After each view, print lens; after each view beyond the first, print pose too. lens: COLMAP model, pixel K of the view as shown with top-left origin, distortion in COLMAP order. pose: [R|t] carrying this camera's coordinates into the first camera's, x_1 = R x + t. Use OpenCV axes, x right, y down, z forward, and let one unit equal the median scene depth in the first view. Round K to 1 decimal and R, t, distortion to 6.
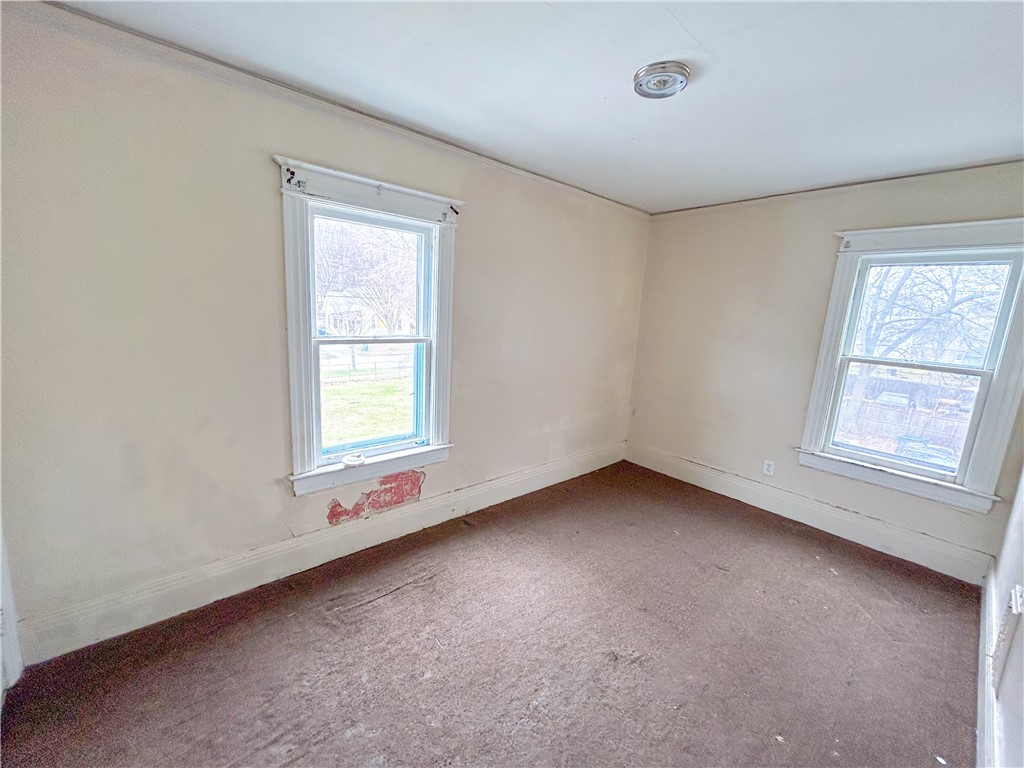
lens RADIAL K [[415.3, 0, 510.2], [0, 415.3, 384.4], [0, 0, 1]] dist [0.000129, 0.000433]
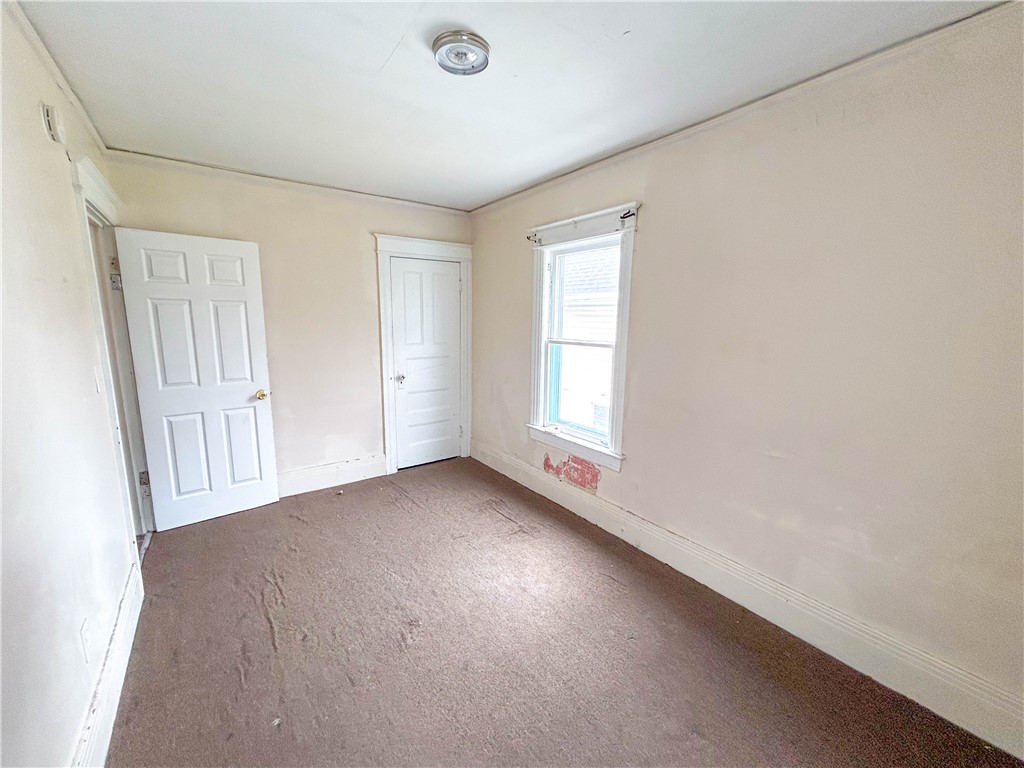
lens RADIAL K [[415.3, 0, 510.2], [0, 415.3, 384.4], [0, 0, 1]] dist [0.000129, 0.000433]
pose [[-0.096135, 0.110554, -0.989210, 0.892566], [-0.193814, 0.972712, 0.127546, -0.098638], [0.976317, 0.203985, -0.072085, 0.871763]]
